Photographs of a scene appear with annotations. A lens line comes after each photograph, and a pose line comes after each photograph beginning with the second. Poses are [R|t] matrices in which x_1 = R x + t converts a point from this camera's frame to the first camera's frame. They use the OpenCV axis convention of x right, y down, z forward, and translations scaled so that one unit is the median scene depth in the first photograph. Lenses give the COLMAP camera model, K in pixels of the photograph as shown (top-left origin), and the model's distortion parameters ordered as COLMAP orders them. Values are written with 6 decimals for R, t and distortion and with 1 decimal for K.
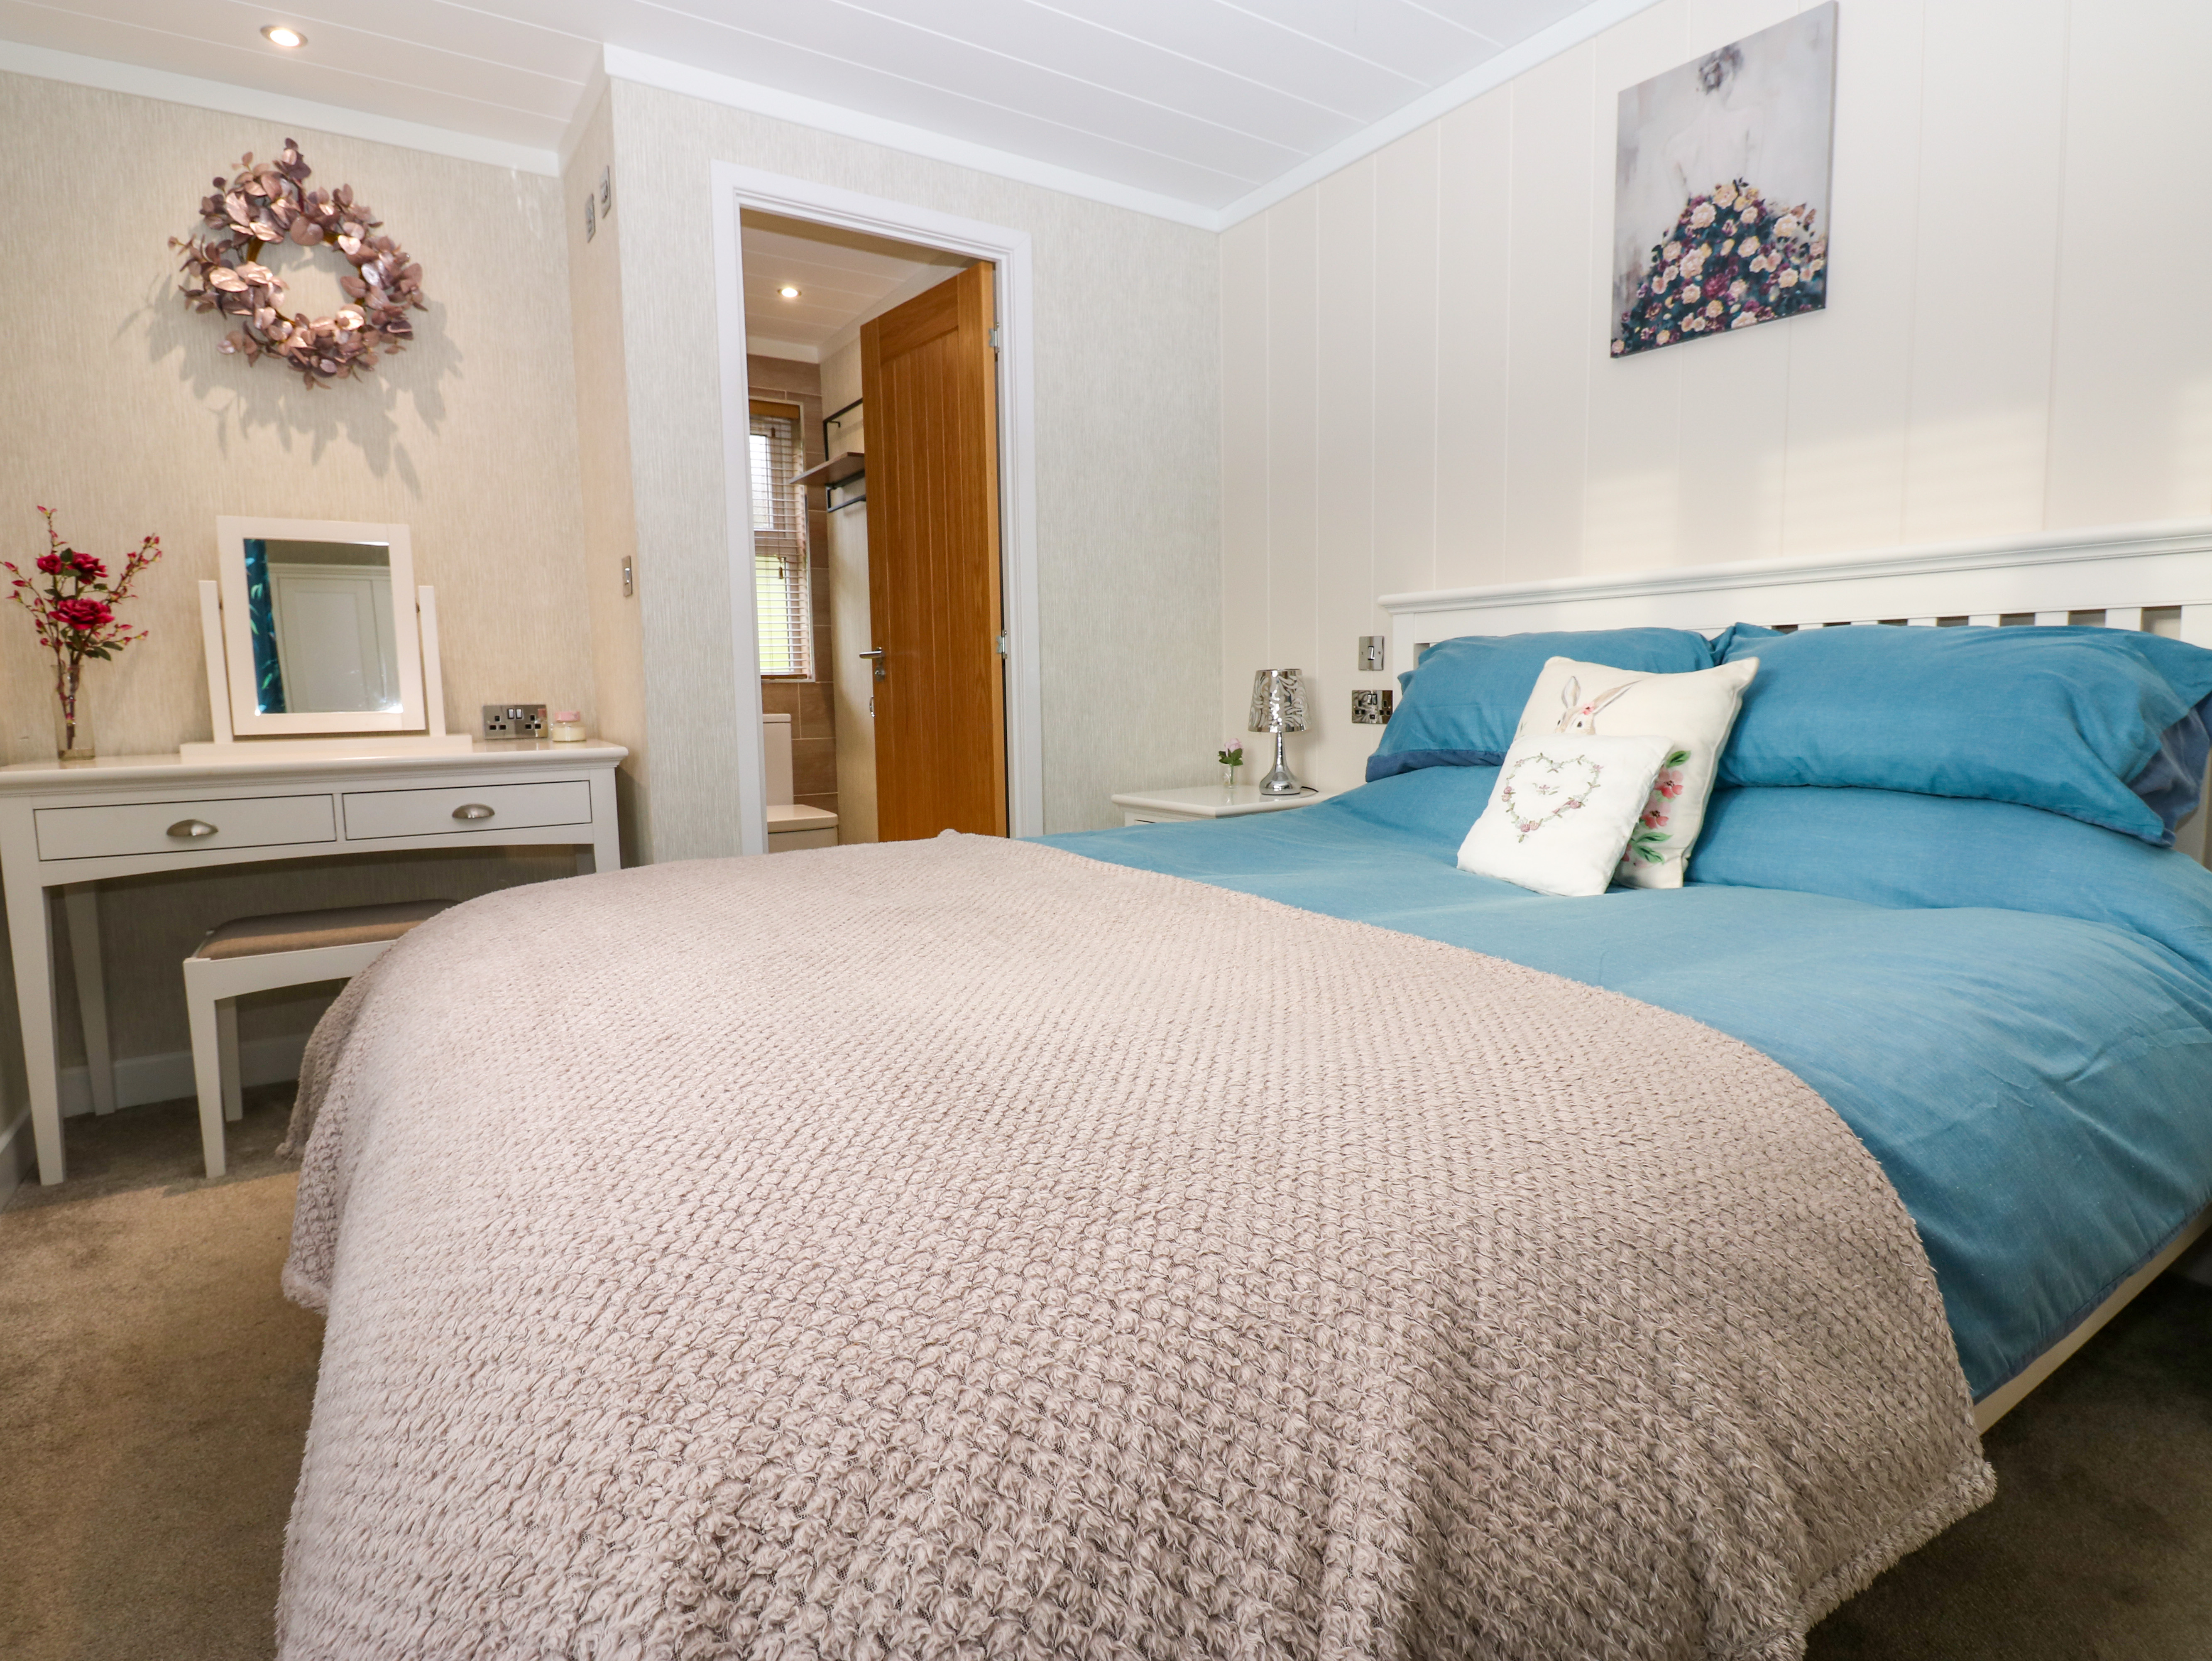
lens RADIAL K [[1155.0, 0, 1127.7], [0, 1155.0, 805.9], [0, 0, 1]] dist [0.005271, -0.015420]
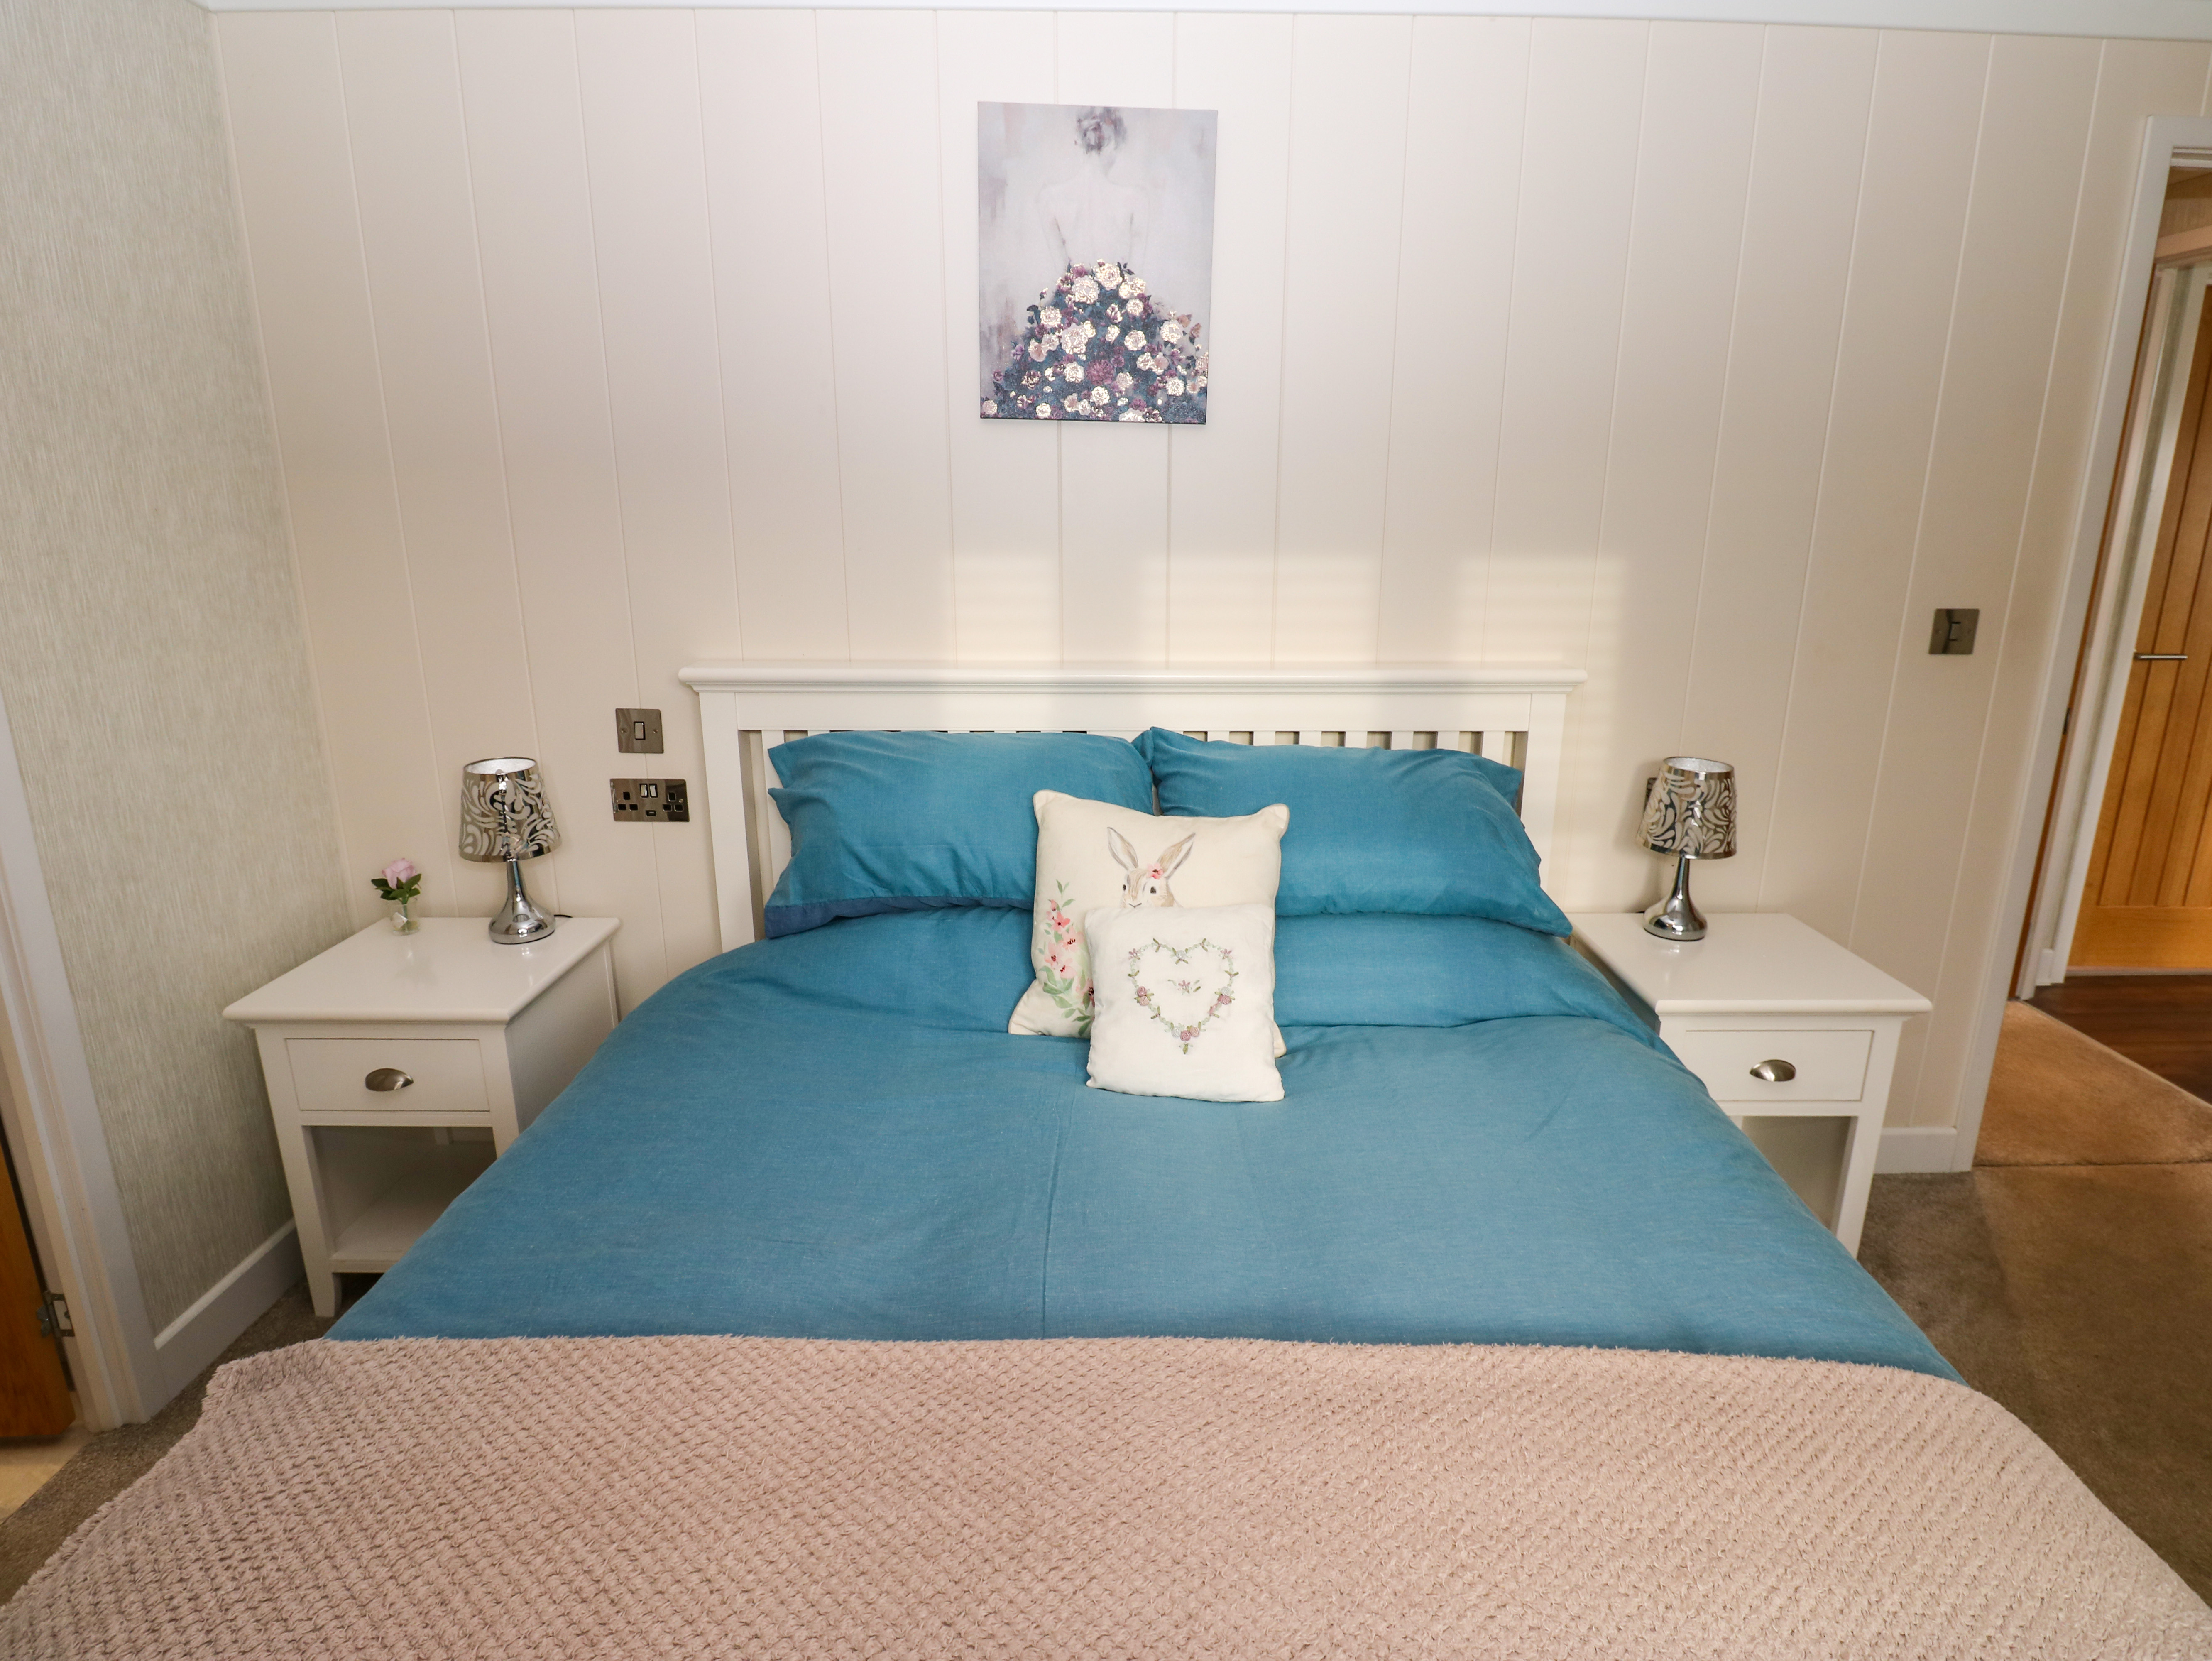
lens RADIAL K [[1155.0, 0, 1127.7], [0, 1155.0, 805.9], [0, 0, 1]] dist [0.005271, -0.015420]
pose [[0.548057, -0.189084, 0.814789, -0.314753], [0.071979, 0.981162, 0.179278, -0.261923], [-0.833338, -0.039608, 0.551343, 0.431193]]
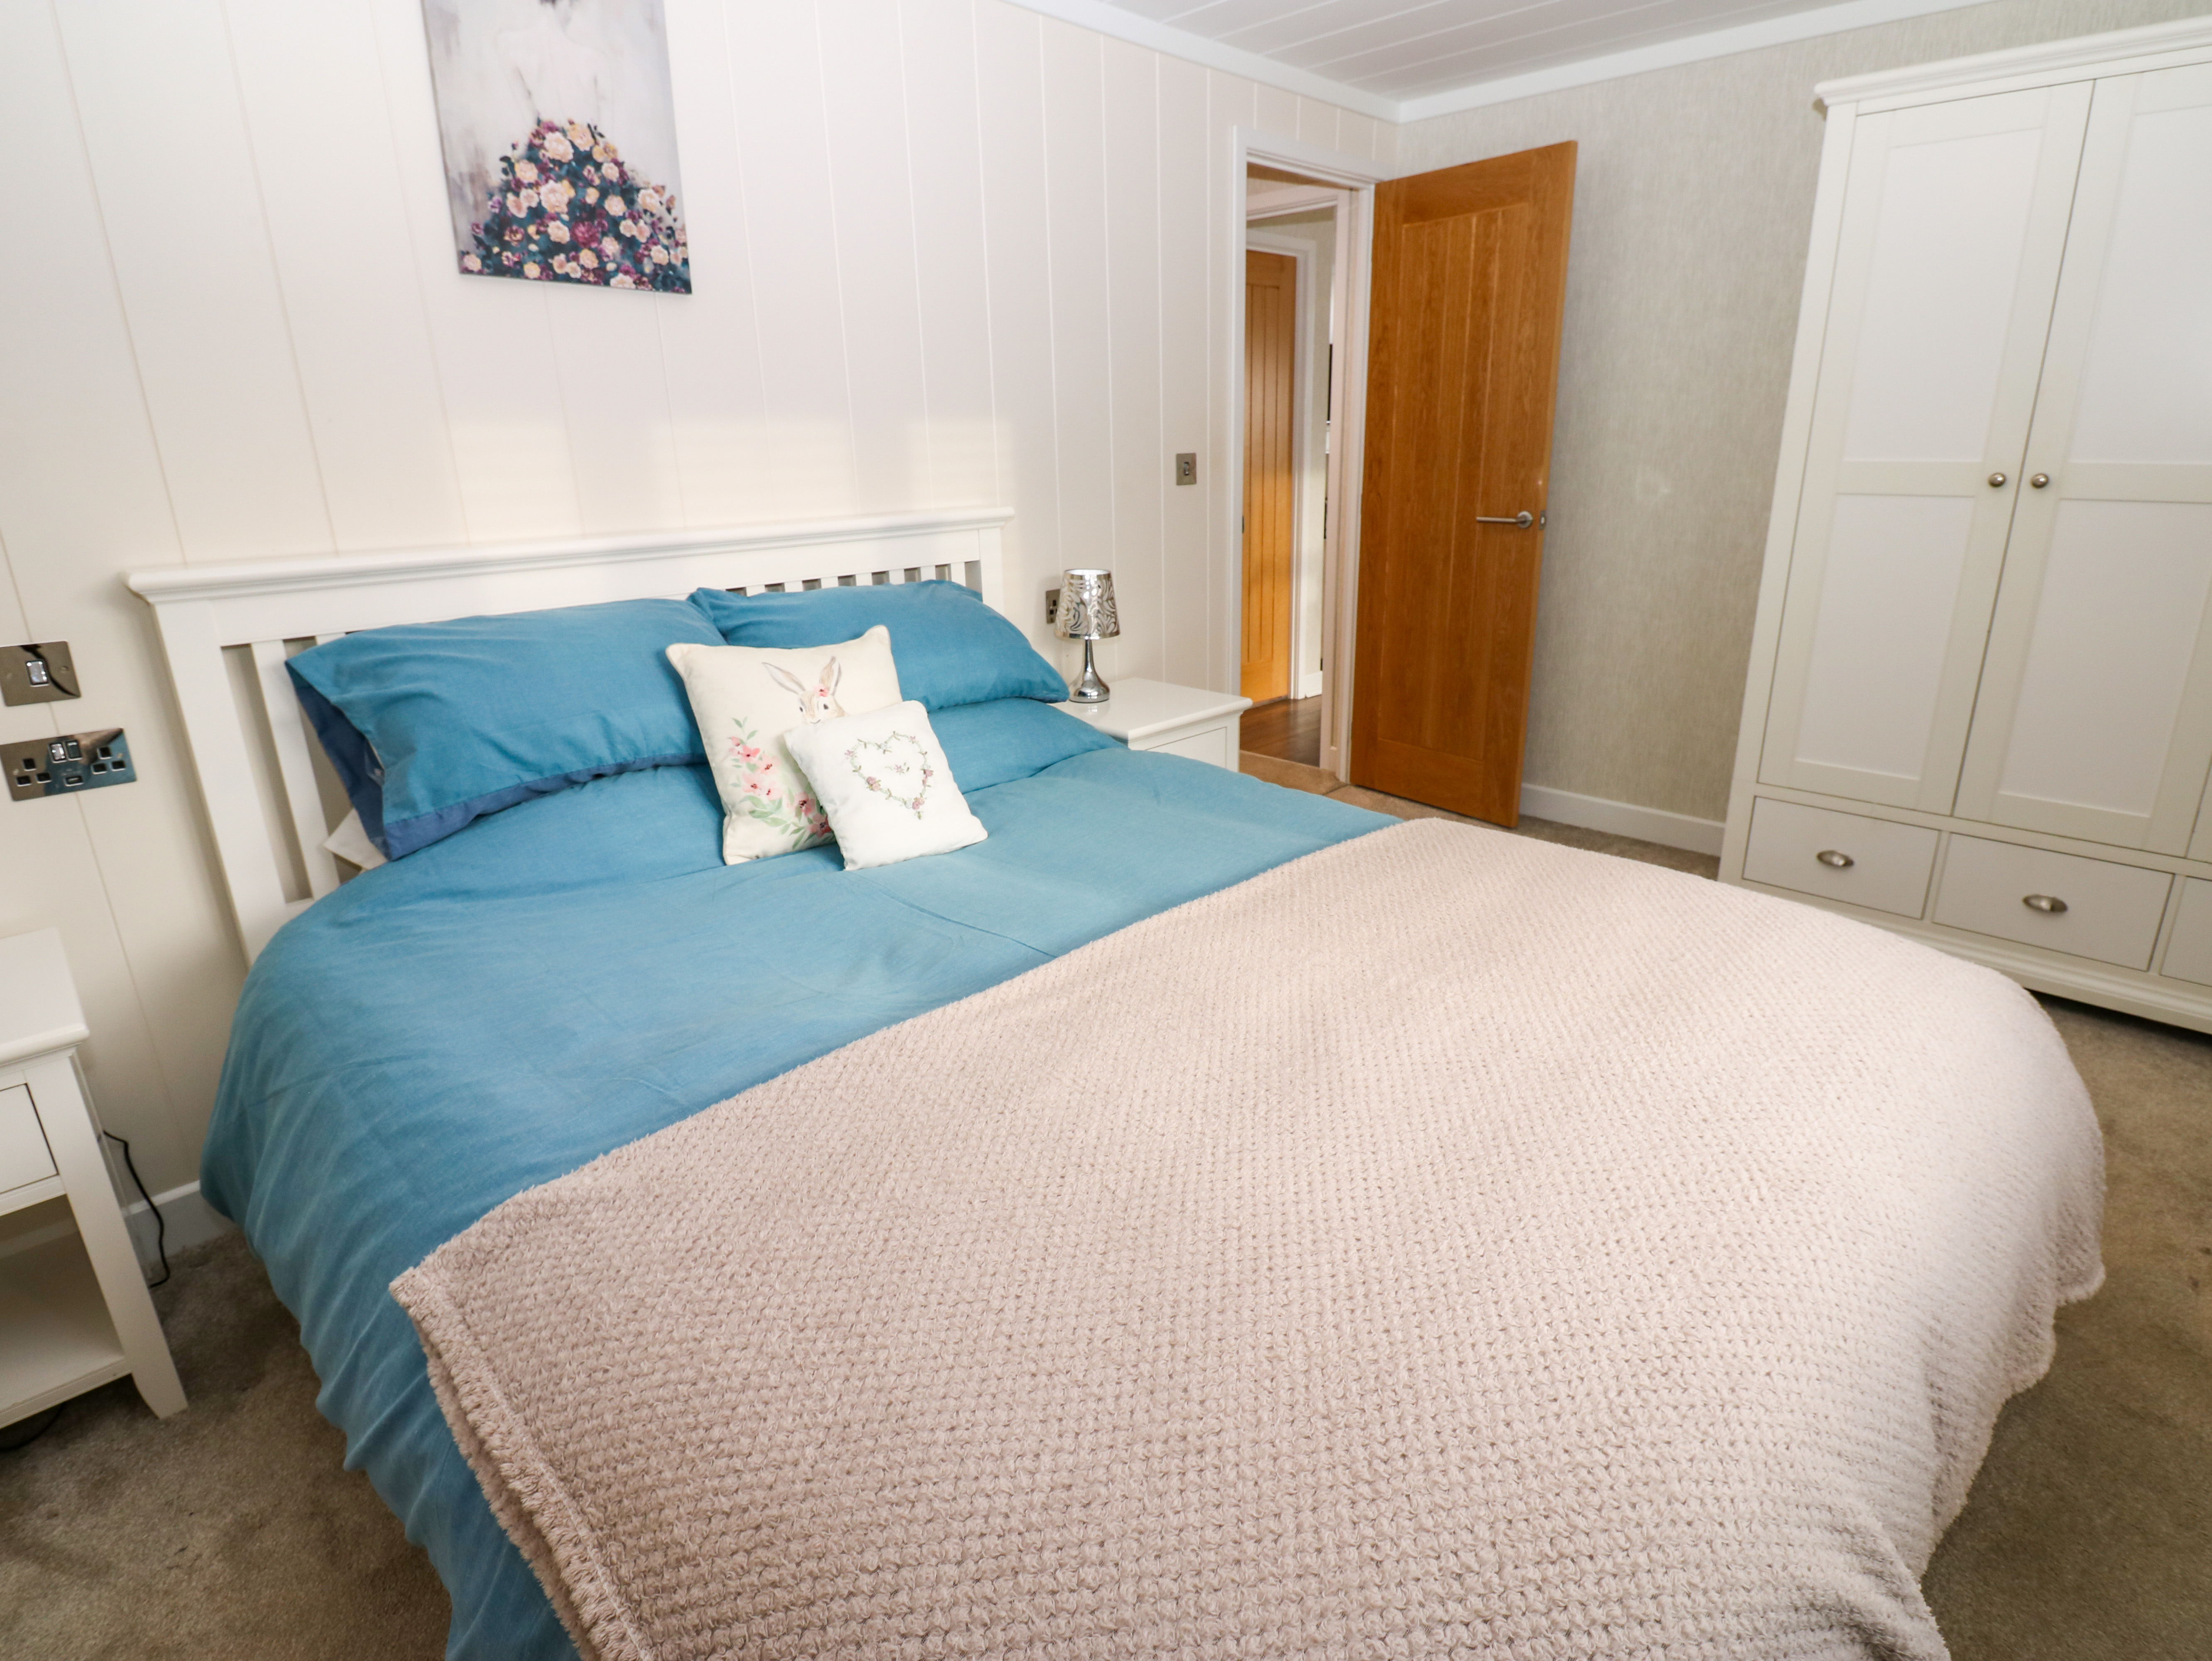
lens RADIAL K [[1155.0, 0, 1127.7], [0, 1155.0, 805.9], [0, 0, 1]] dist [0.005271, -0.015420]
pose [[-0.203322, -0.282056, 0.937606, -0.591903], [0.120819, 0.943062, 0.309897, -0.240627], [-0.971629, 0.176289, -0.157668, 0.779482]]
